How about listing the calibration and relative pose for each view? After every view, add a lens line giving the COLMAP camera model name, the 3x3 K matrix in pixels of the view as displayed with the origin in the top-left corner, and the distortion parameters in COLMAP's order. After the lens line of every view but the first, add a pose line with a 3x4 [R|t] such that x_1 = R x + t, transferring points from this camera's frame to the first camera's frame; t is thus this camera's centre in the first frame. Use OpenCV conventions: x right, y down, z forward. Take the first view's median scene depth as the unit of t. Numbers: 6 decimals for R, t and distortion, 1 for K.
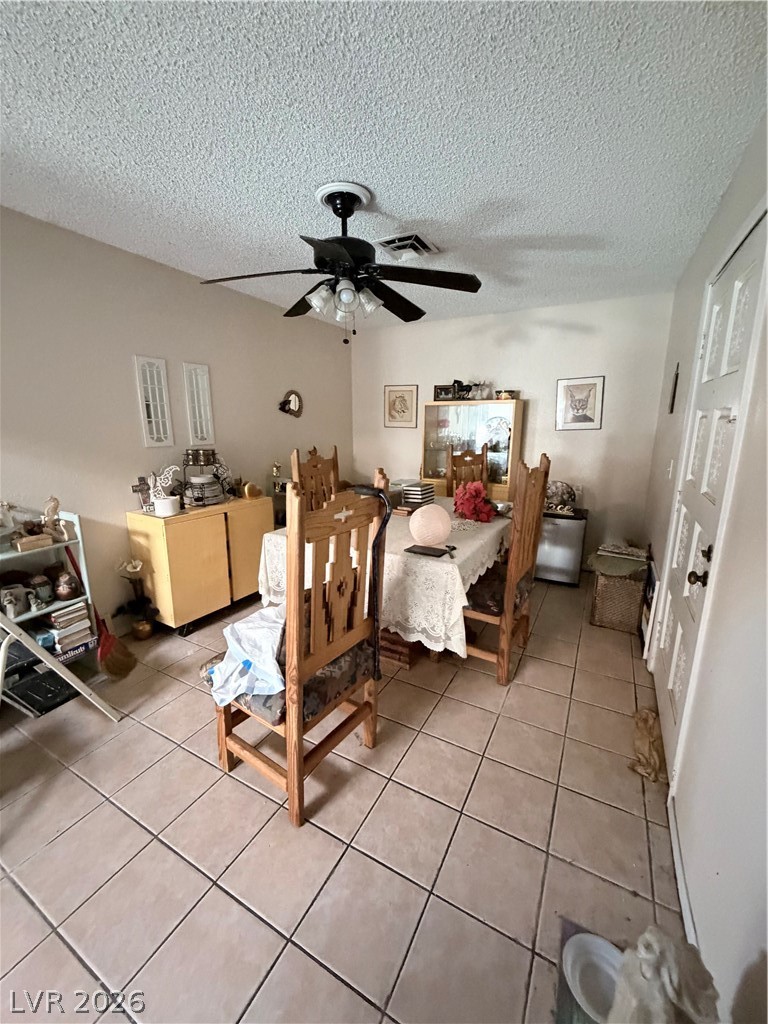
lens RADIAL K [[408.1, 0, 384.6], [0, 408.1, 509.9], [0, 0, 1]] dist [0.002334, 0.000069]
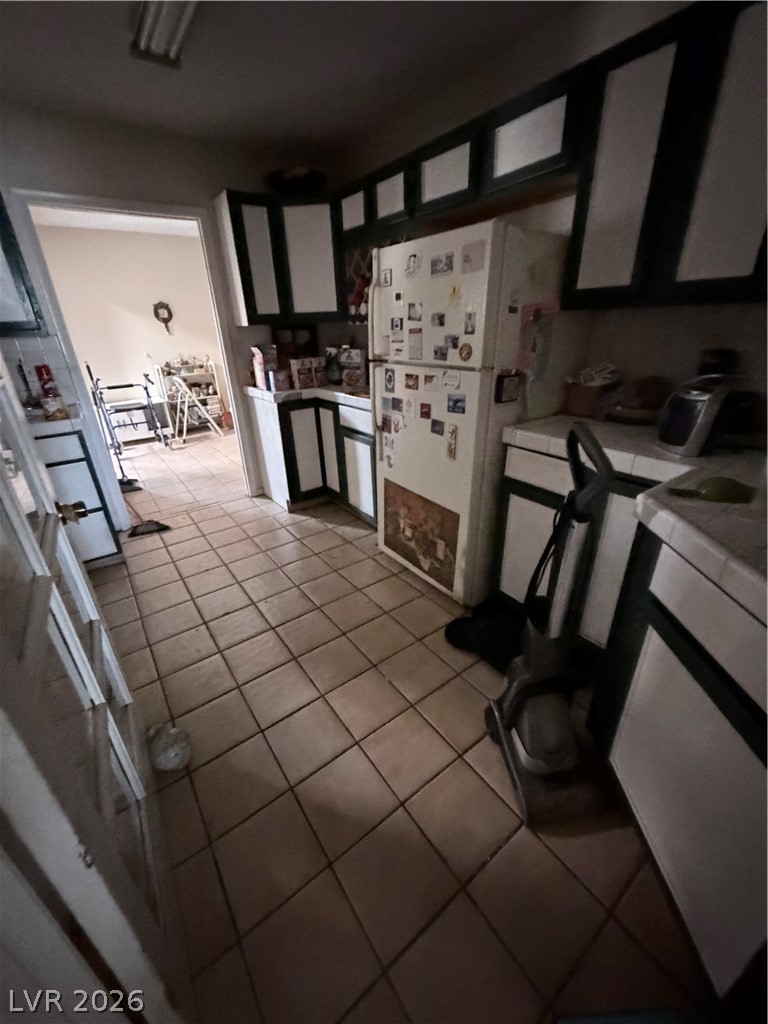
lens RADIAL K [[408.1, 0, 383.6], [0, 408.1, 511.0], [0, 0, 1]] dist [0.002334, 0.000069]
pose [[0.904901, 0.149890, -0.398357, 1.442506], [-0.057967, 0.970618, 0.233537, 0.268492], [0.421657, -0.188236, 0.887002, -1.059652]]
